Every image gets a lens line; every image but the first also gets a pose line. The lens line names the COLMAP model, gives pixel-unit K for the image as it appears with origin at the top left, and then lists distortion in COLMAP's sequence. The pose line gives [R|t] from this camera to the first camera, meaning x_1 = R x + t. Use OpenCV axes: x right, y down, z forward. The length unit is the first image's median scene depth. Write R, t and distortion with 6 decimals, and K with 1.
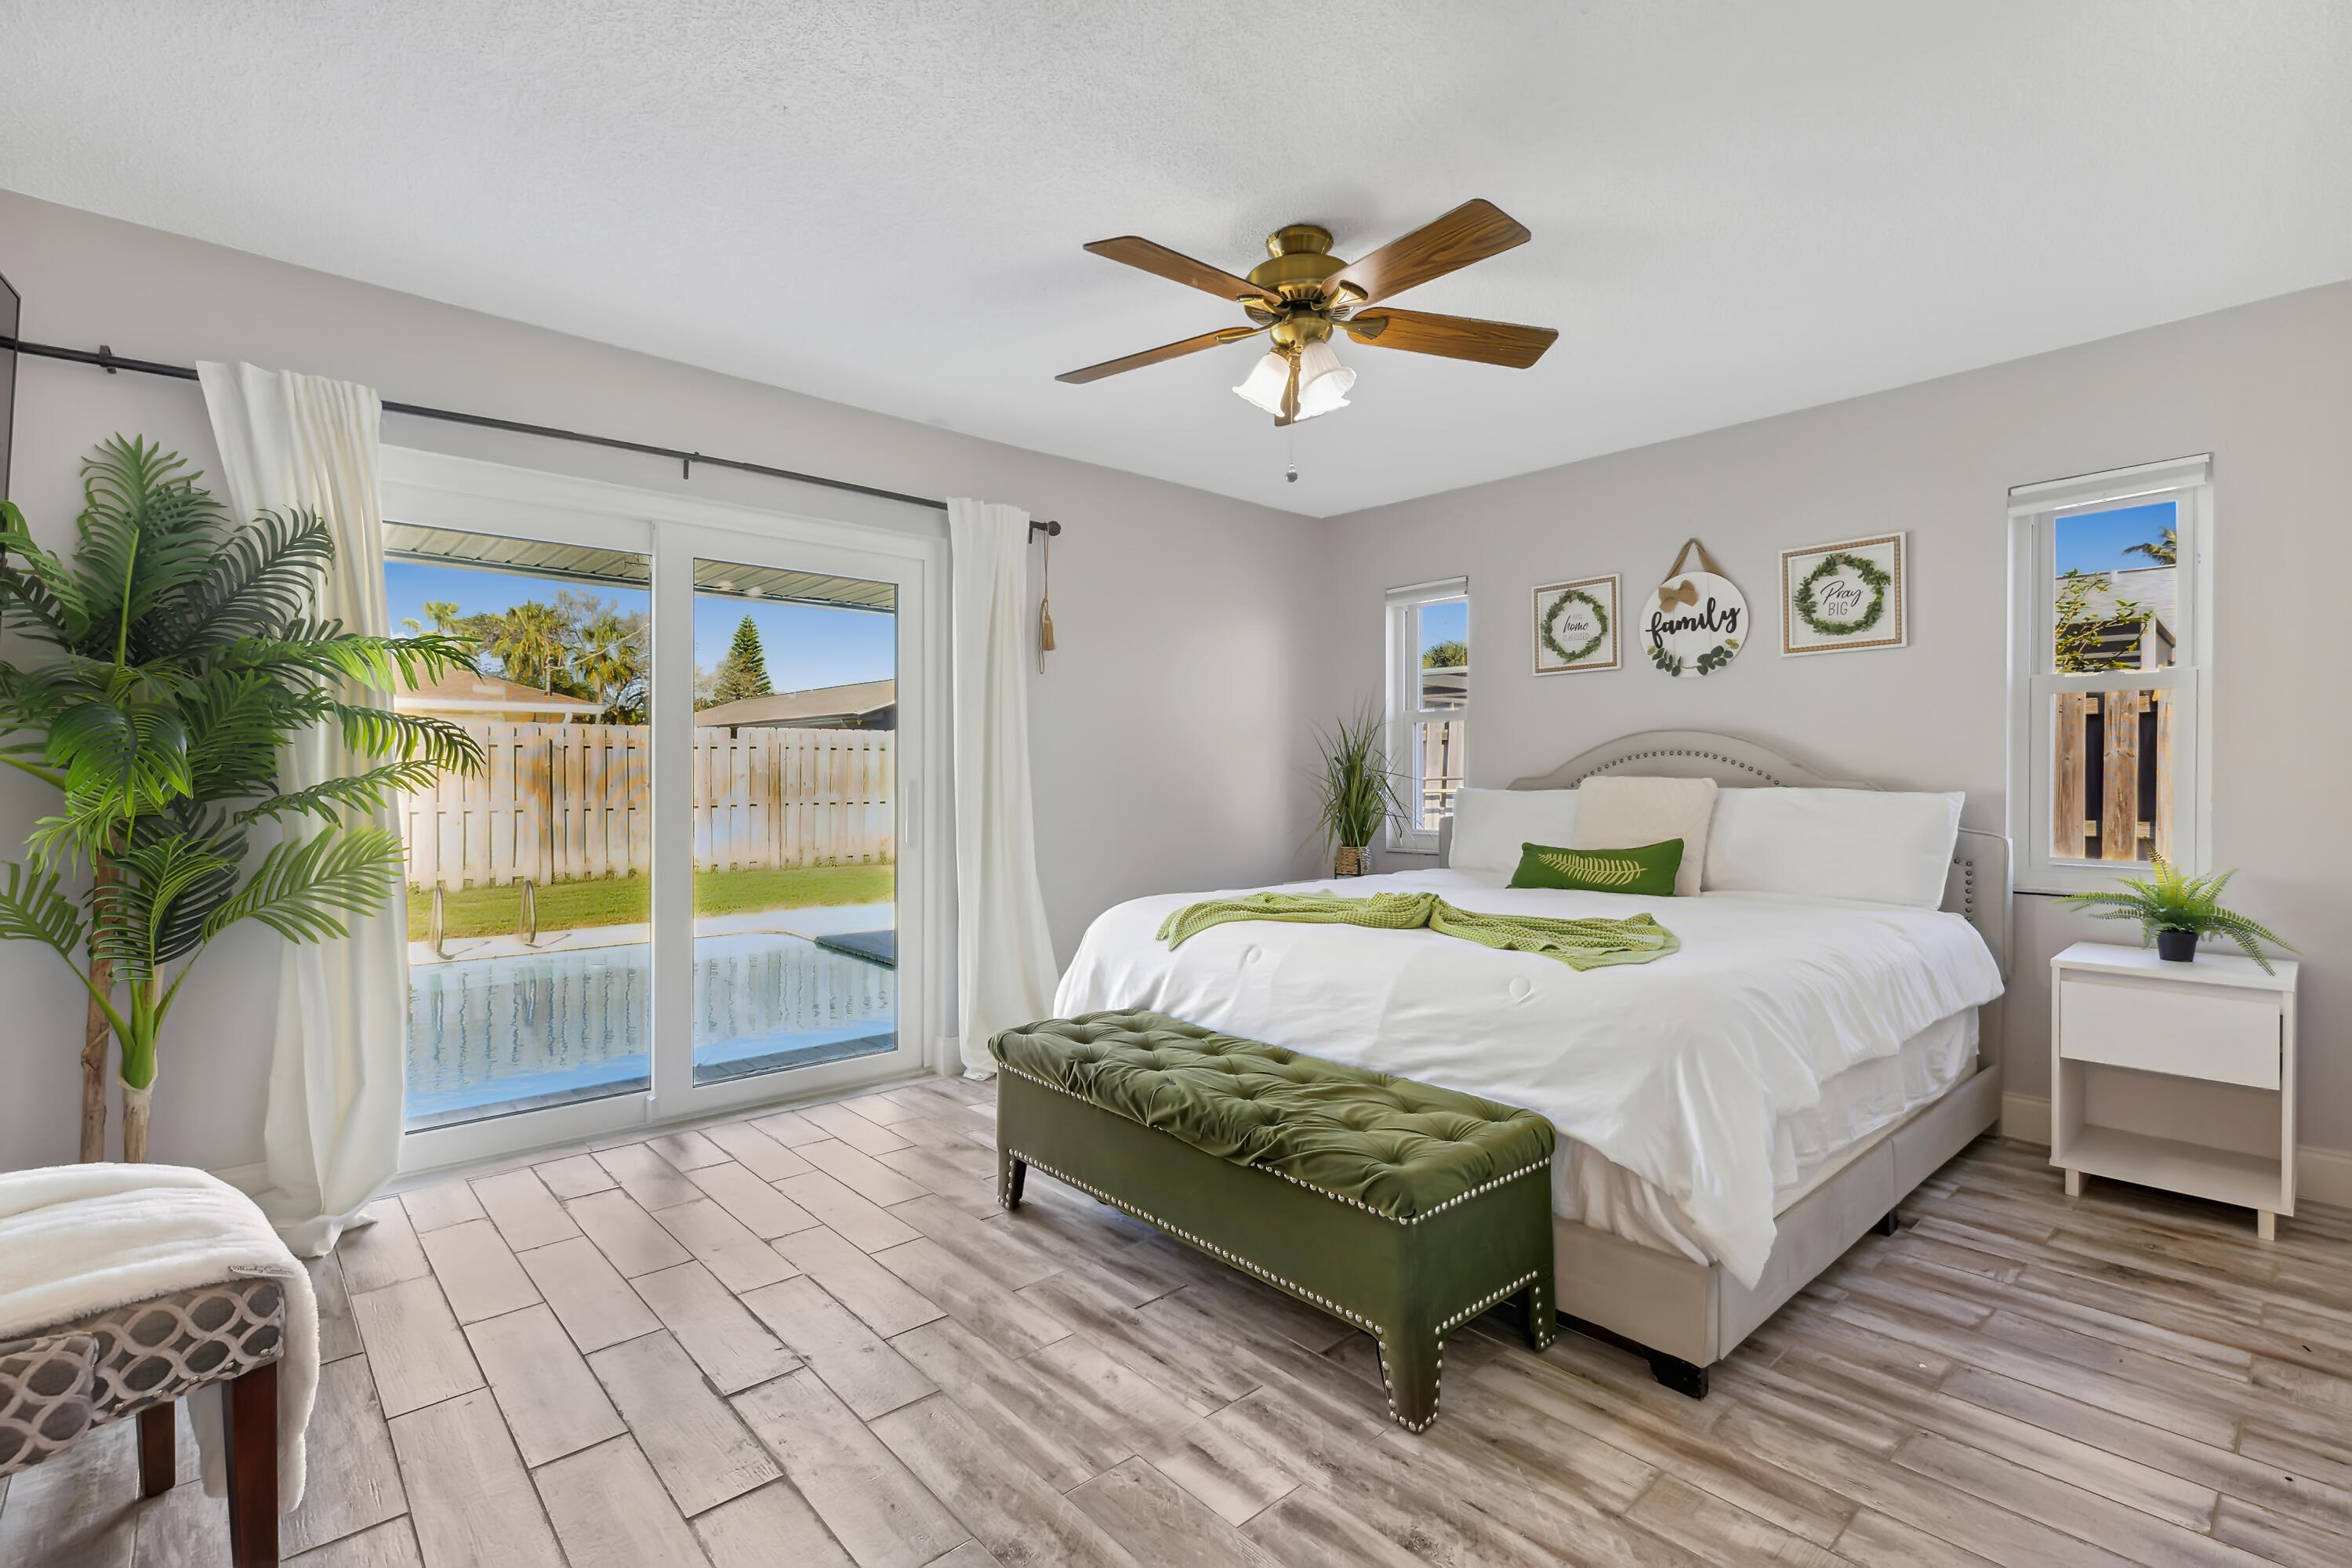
lens RADIAL K [[1066.2, 0, 1183.6], [0, 1066.2, 779.1], [0, 0, 1]] dist [0.006848, 0.000125]
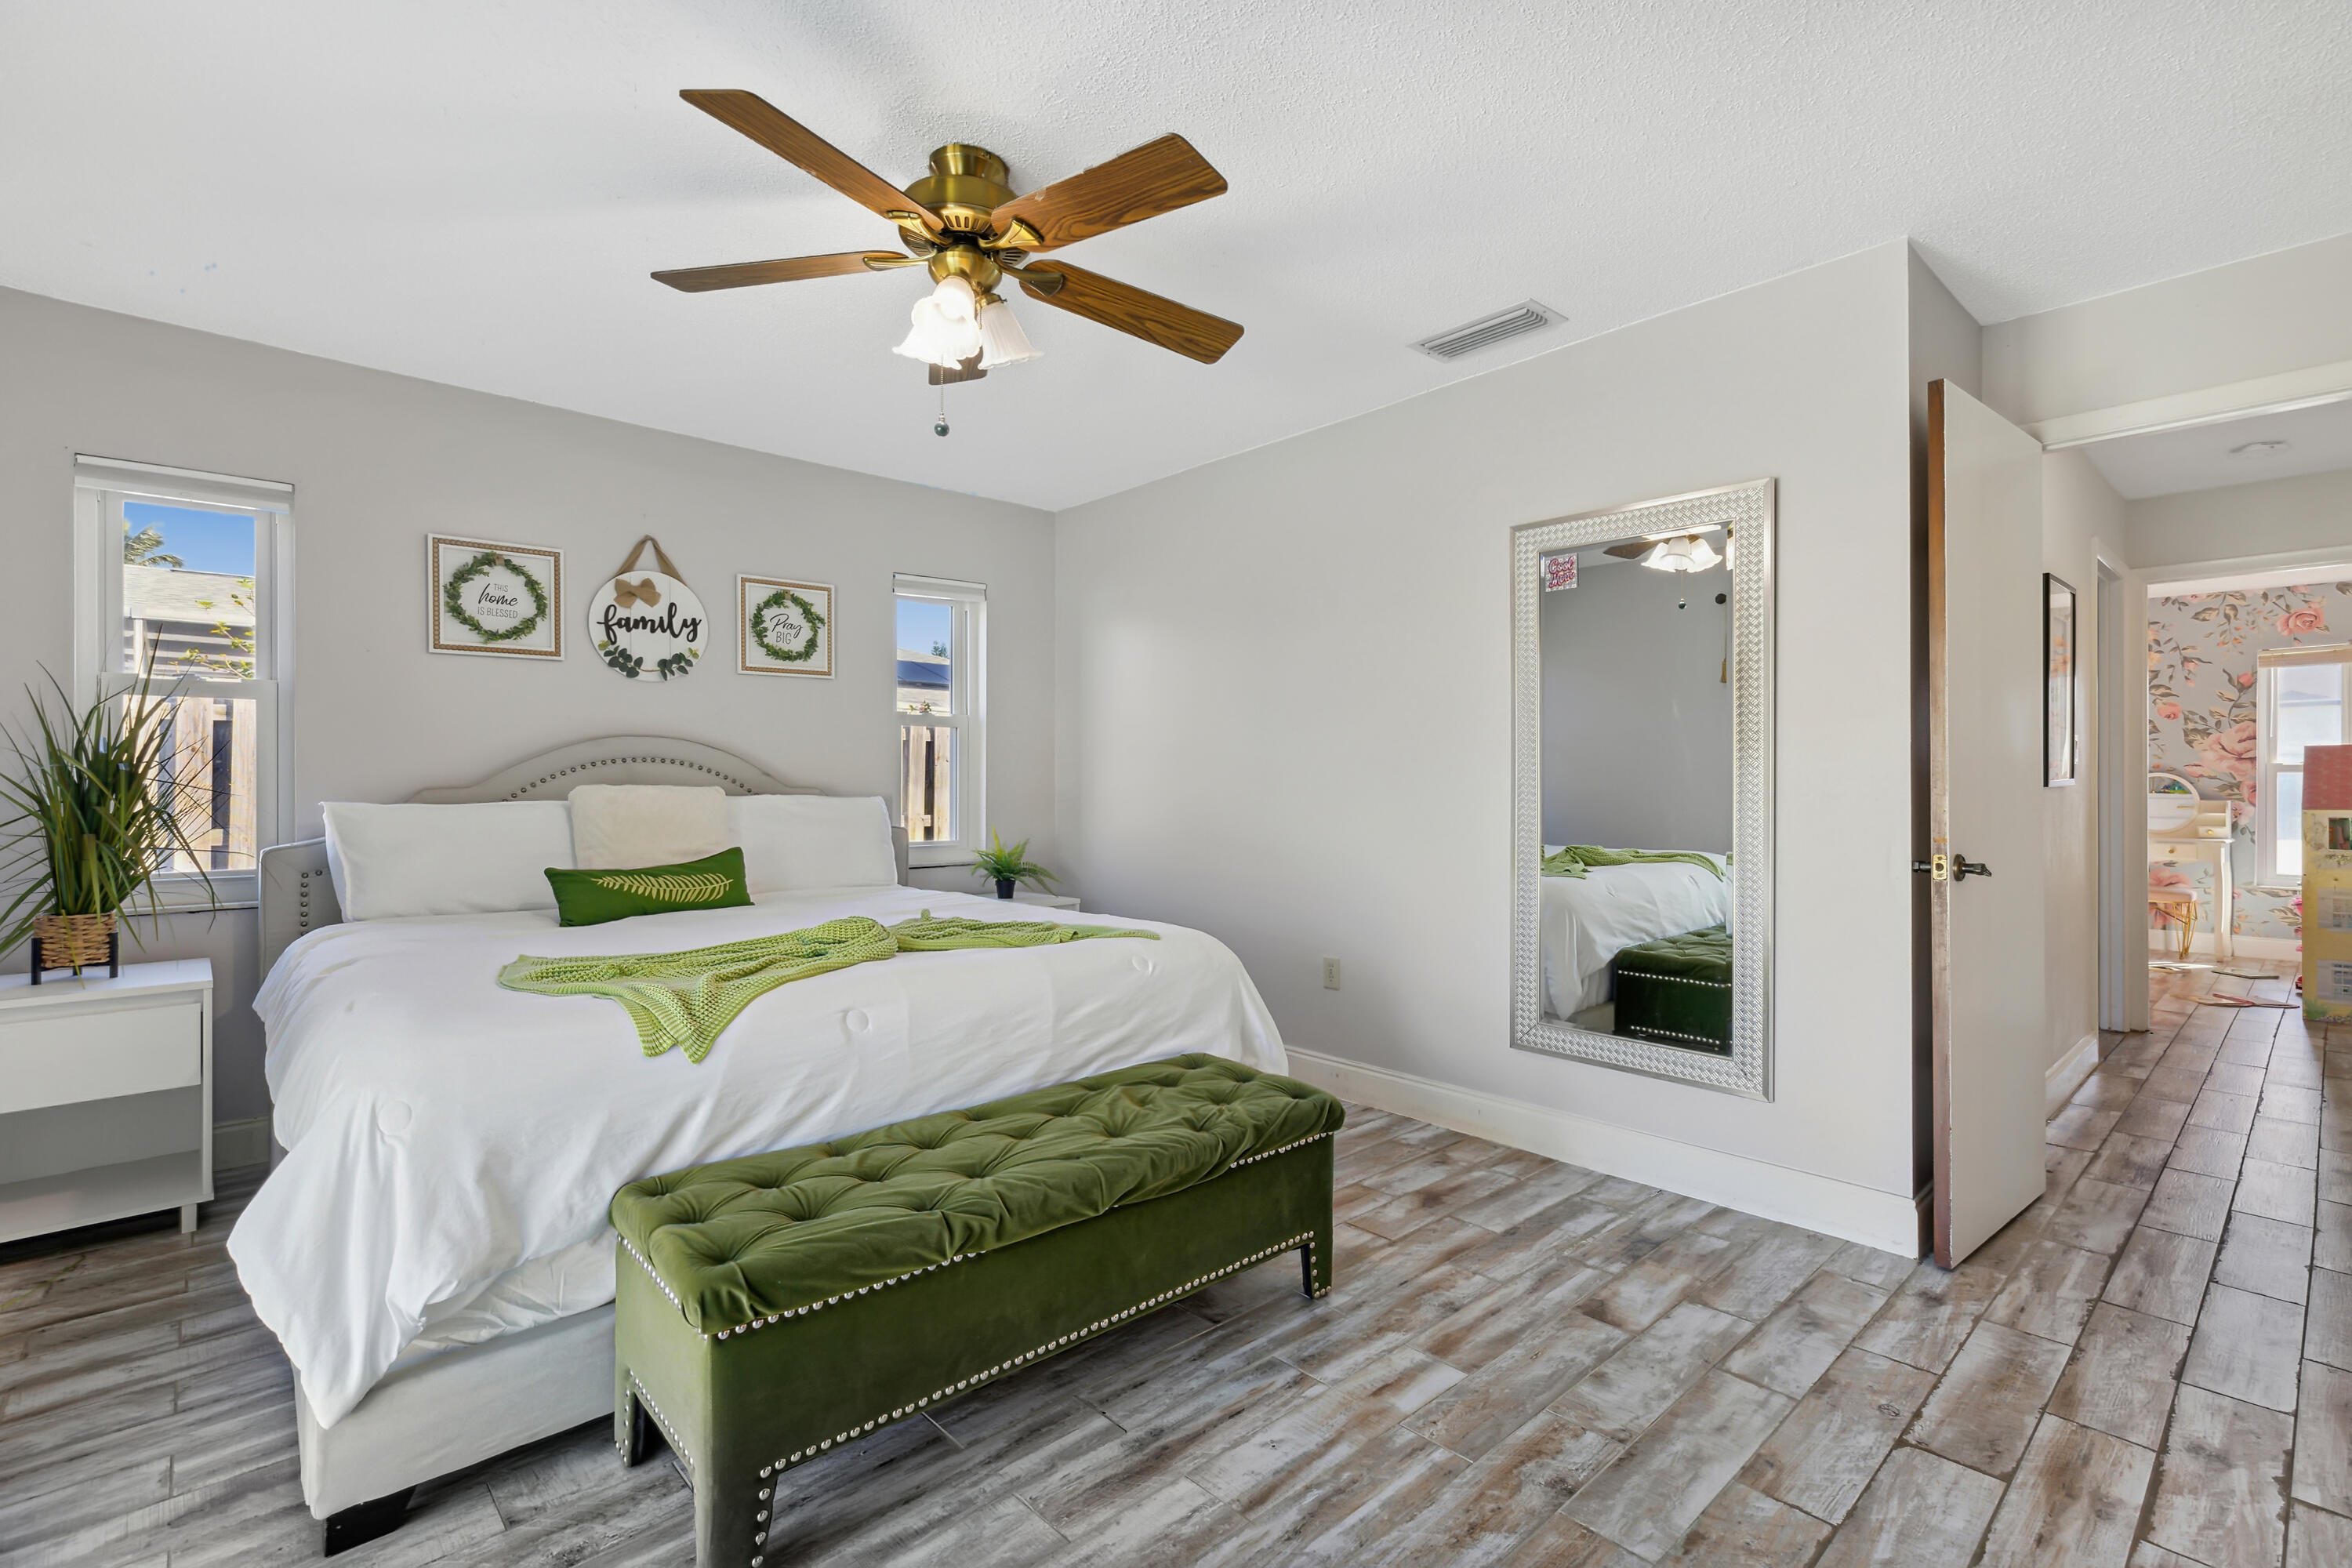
lens RADIAL K [[1066.2, 0, 1183.6], [0, 1066.2, 779.1], [0, 0, 1]] dist [0.006848, 0.000125]
pose [[-0.011010, 0.004523, 0.999929, -0.517329], [0.004691, 0.999979, -0.004472, -0.001459], [-0.999928, 0.004641, -0.011031, 0.572669]]
